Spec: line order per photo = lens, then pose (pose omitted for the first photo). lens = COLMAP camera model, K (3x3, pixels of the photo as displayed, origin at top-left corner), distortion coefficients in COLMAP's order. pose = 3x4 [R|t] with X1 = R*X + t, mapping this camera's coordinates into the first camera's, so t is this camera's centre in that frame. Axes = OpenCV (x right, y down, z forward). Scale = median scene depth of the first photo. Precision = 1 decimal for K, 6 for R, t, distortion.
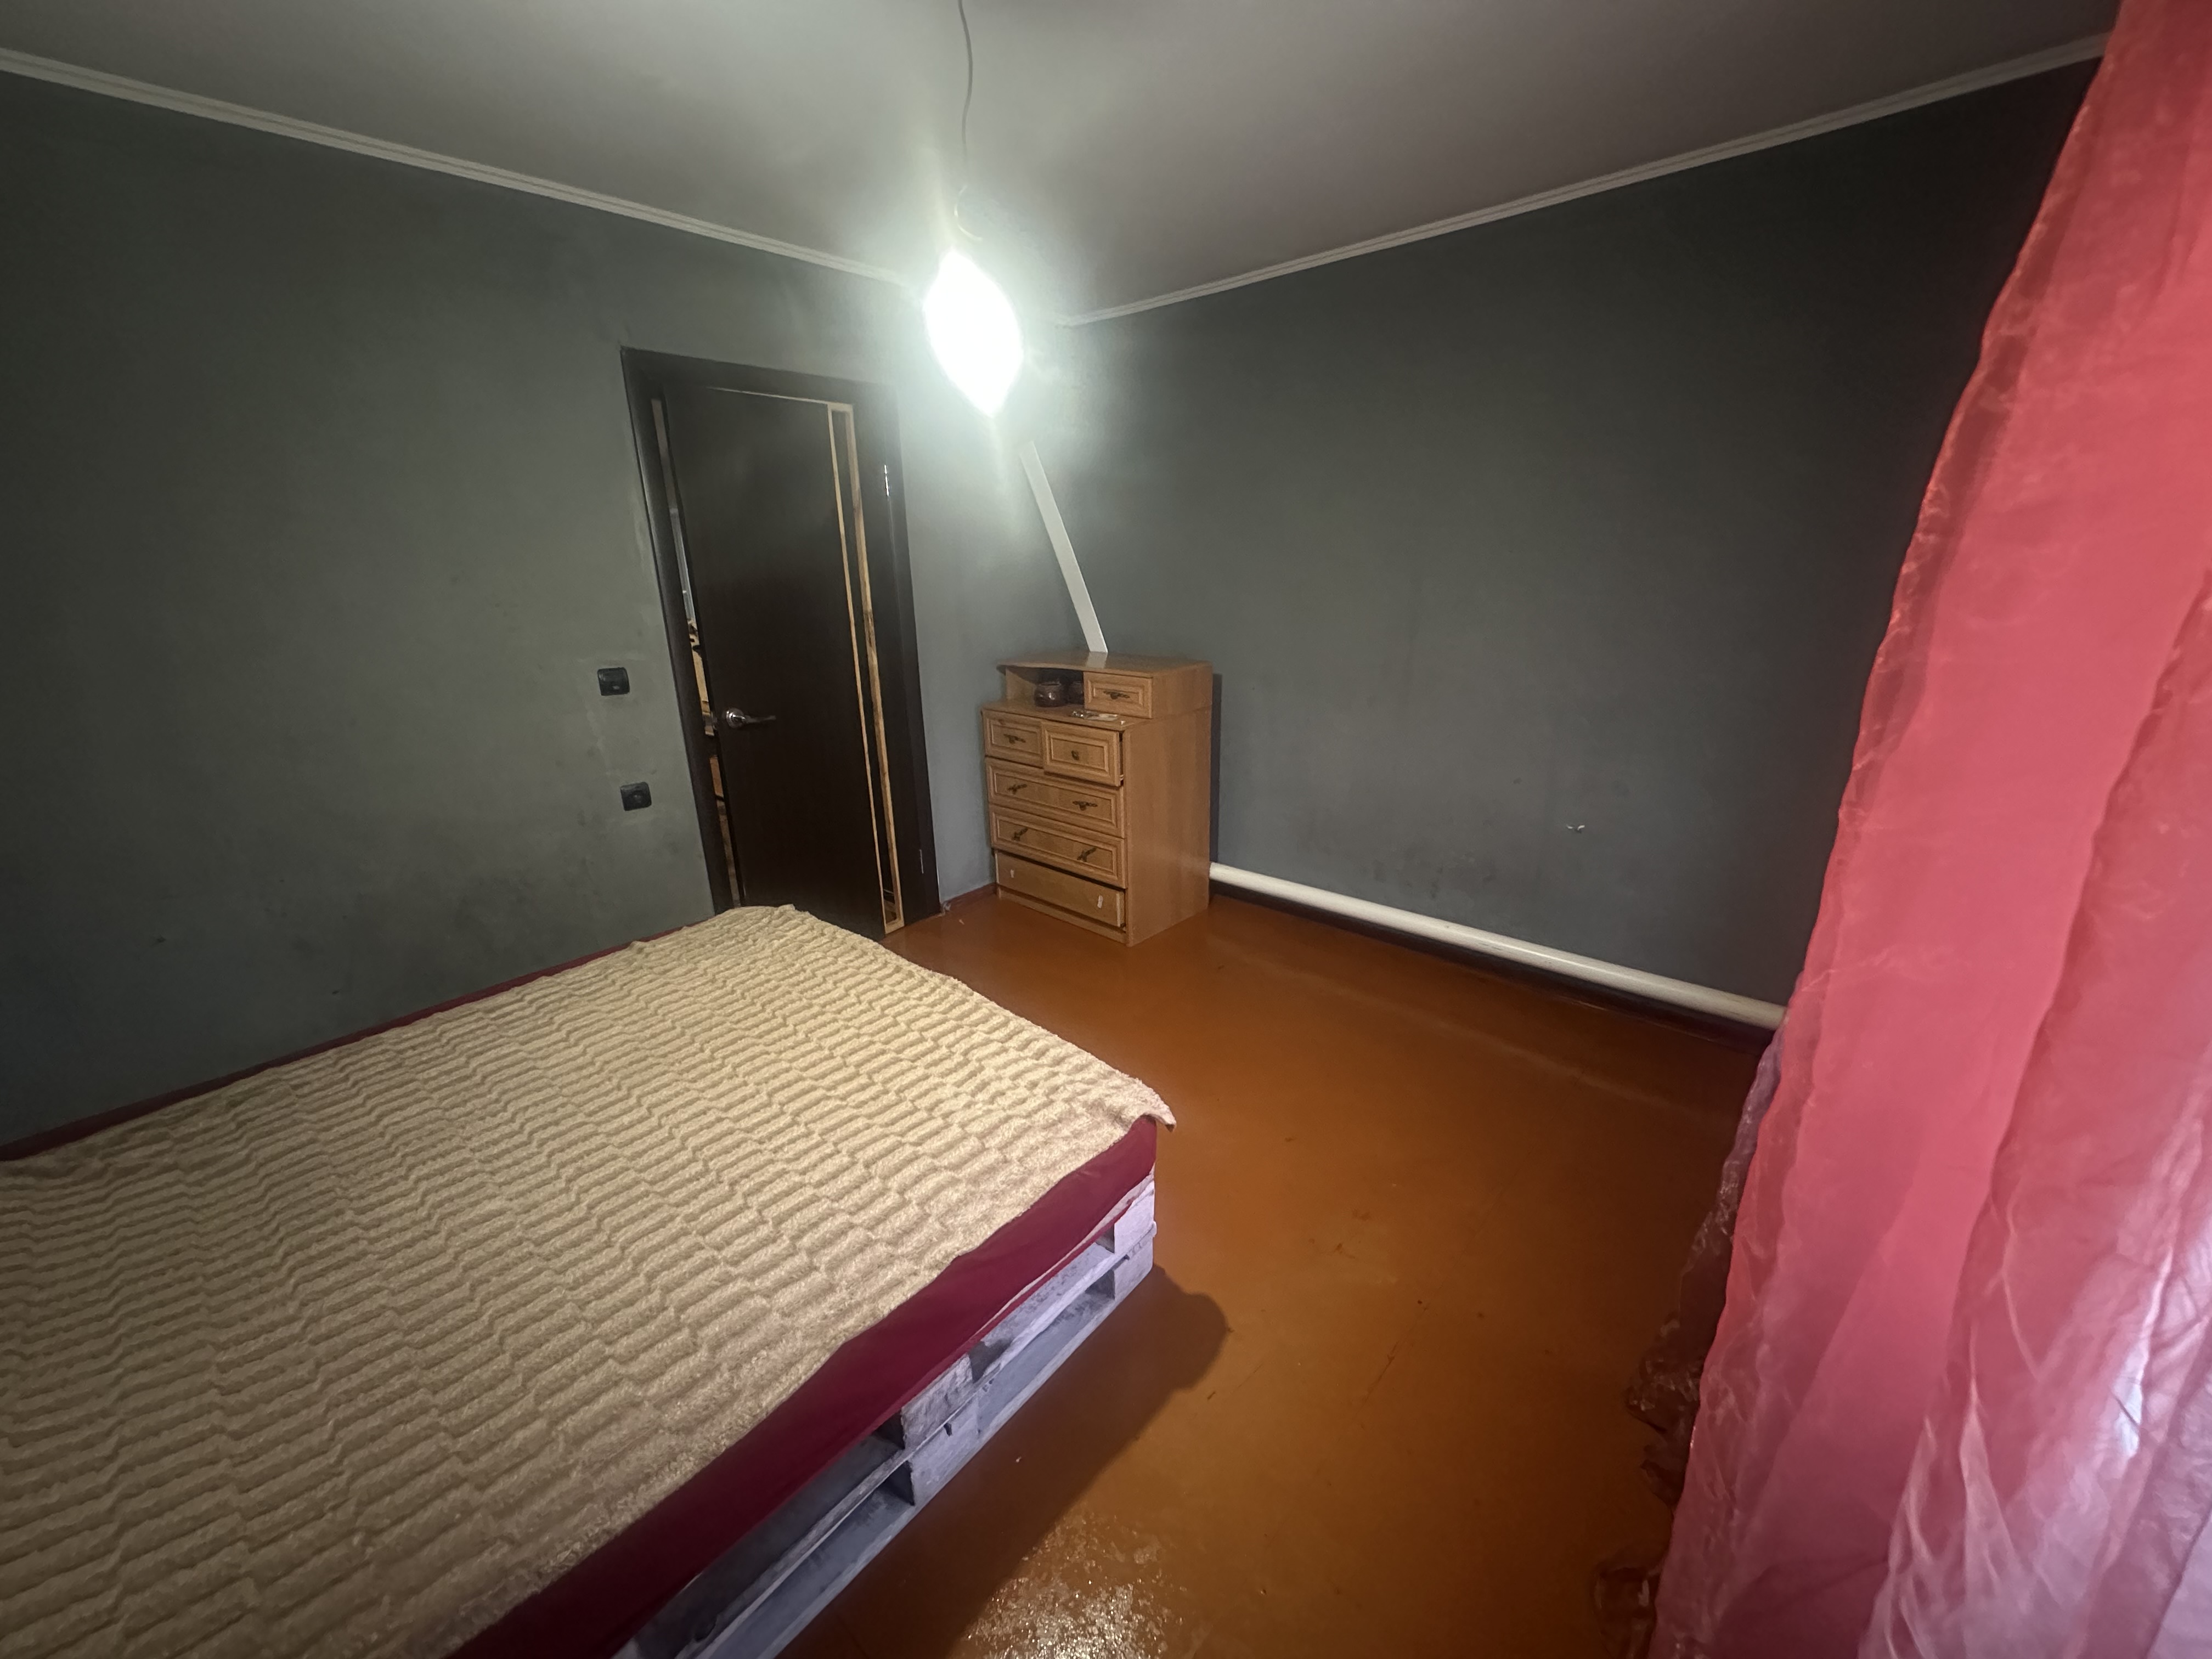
lens RADIAL K [[877.9, 0, 1112.7], [0, 877.9, 819.3], [0, 0, 1]] dist [-0.004926, 0.000856]
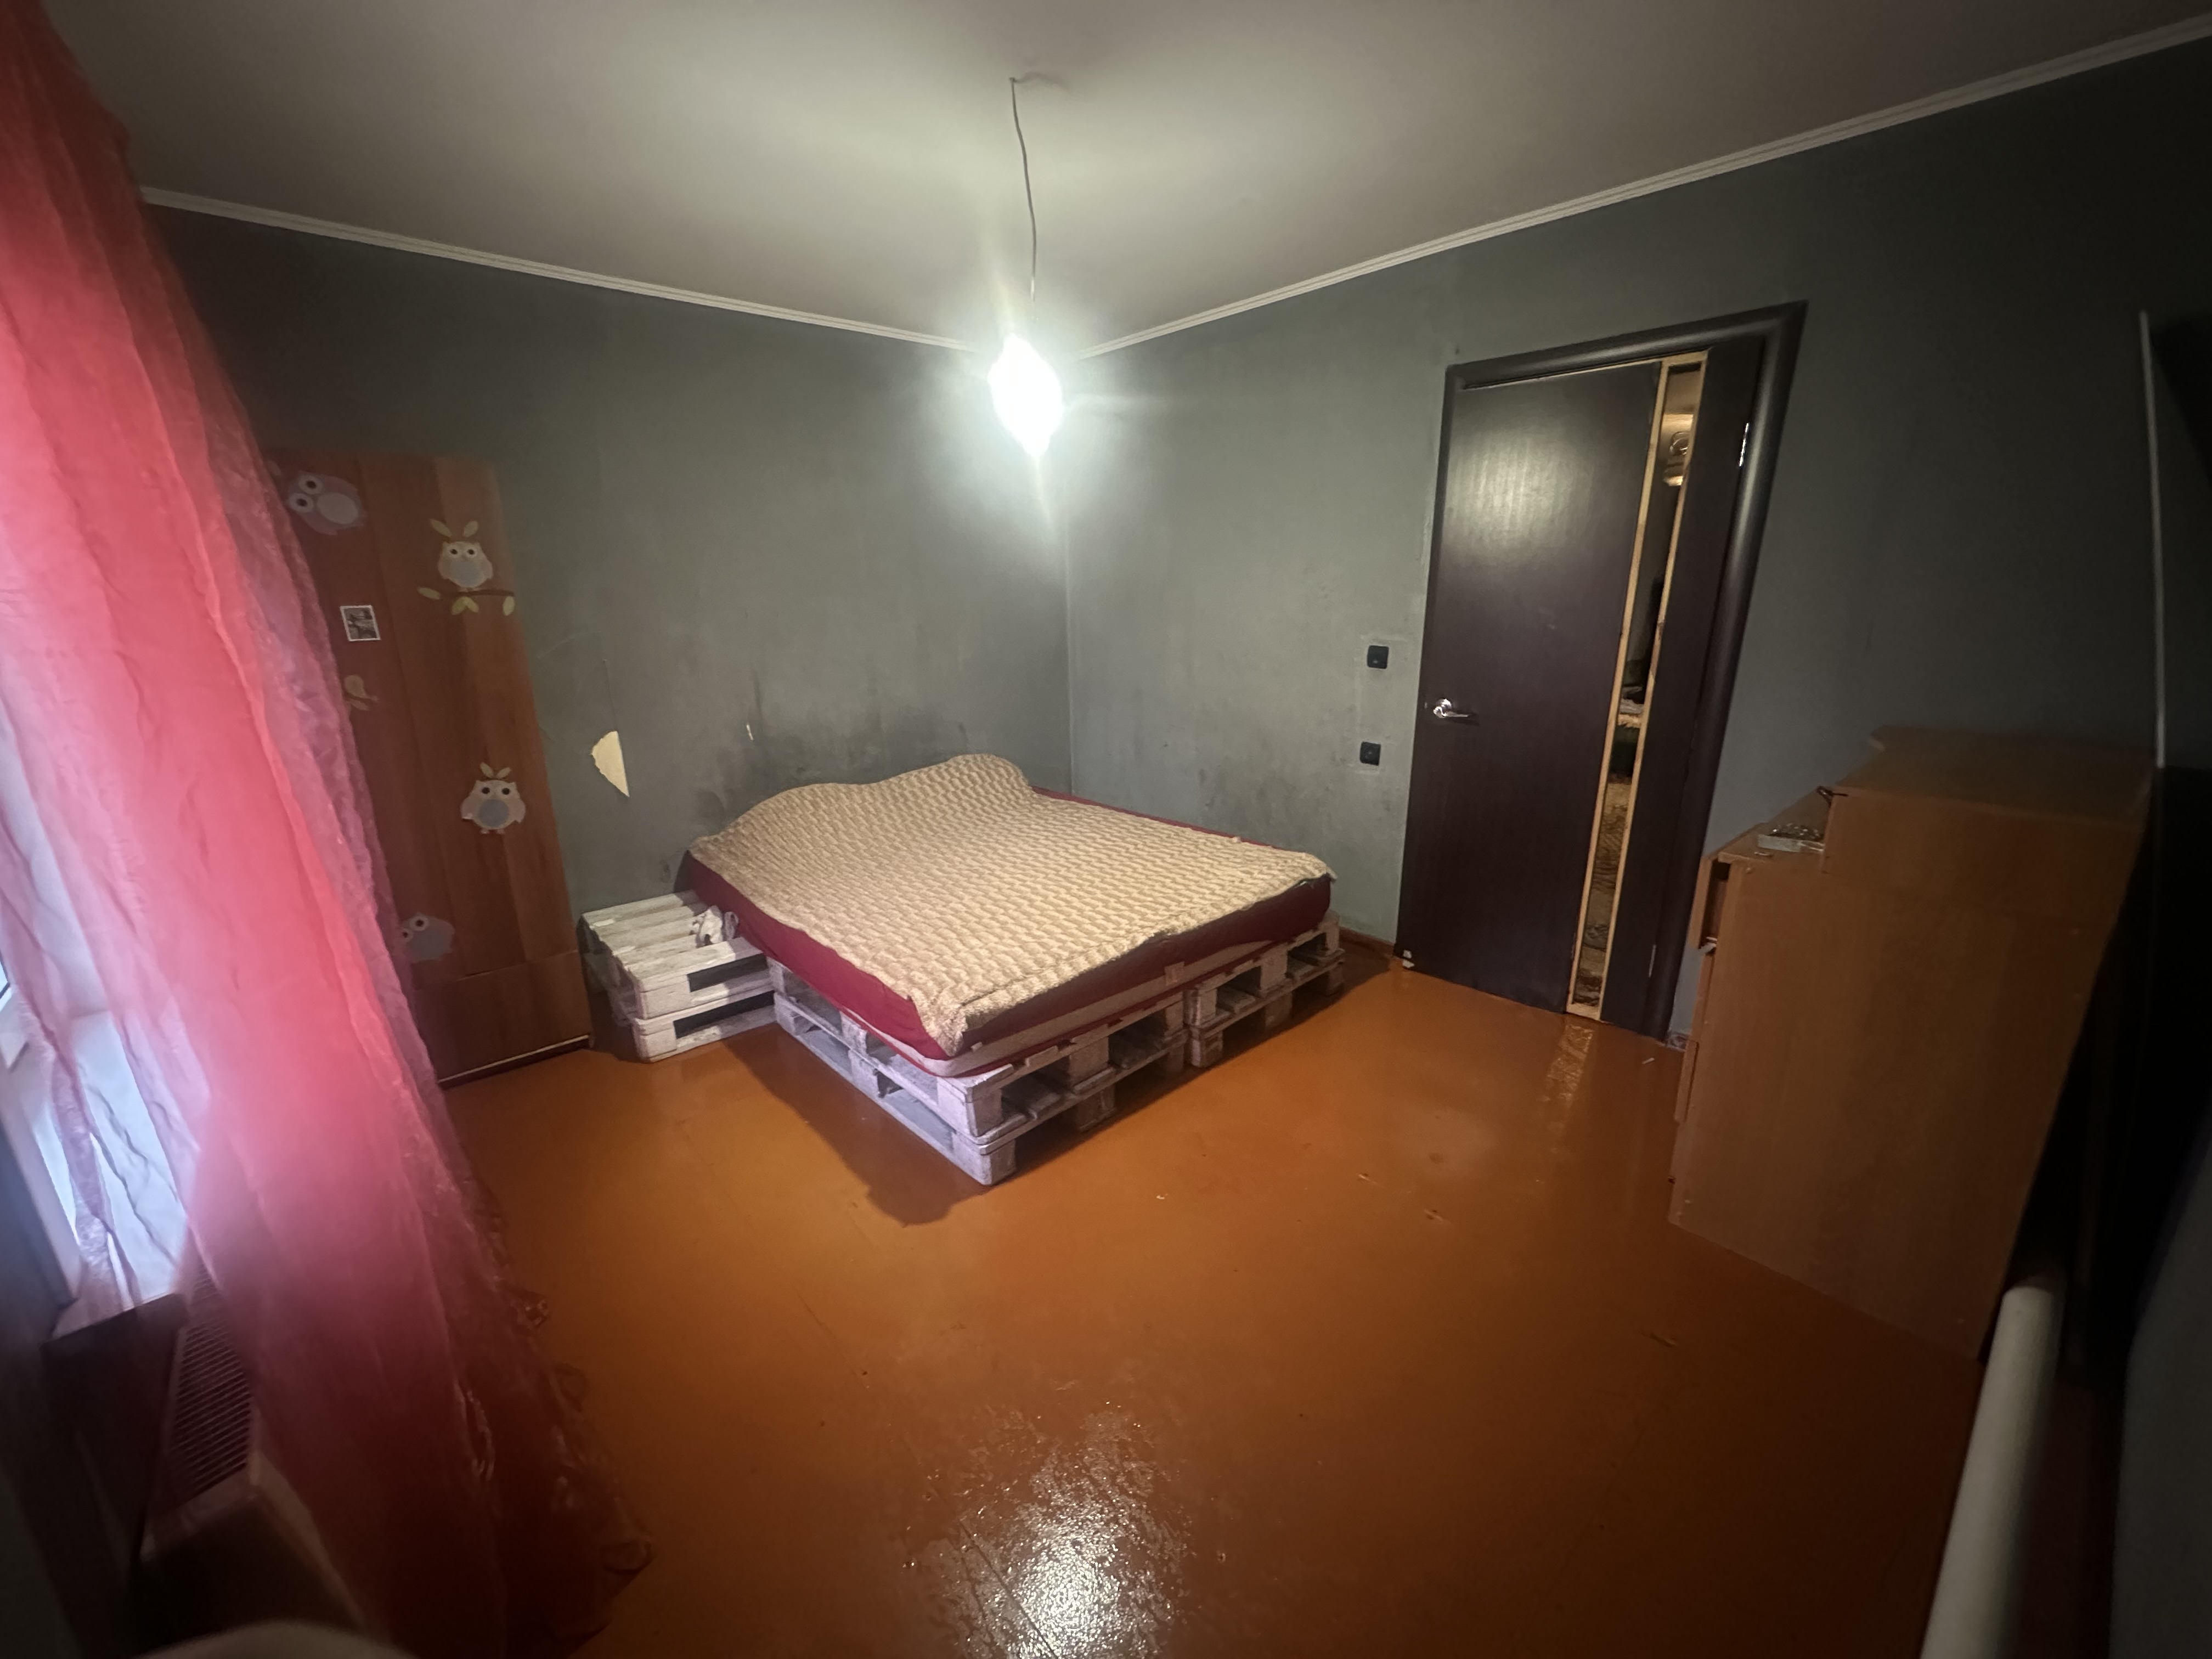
lens RADIAL K [[877.9, 0, 1111.8], [0, 877.9, 832.9], [0, 0, 1]] dist [-0.004926, 0.000856]
pose [[-0.131957, 0.311173, -0.941148, 0.748611], [-0.262751, 0.904508, 0.335898, -0.266475], [0.955798, 0.291612, -0.037595, 0.821954]]
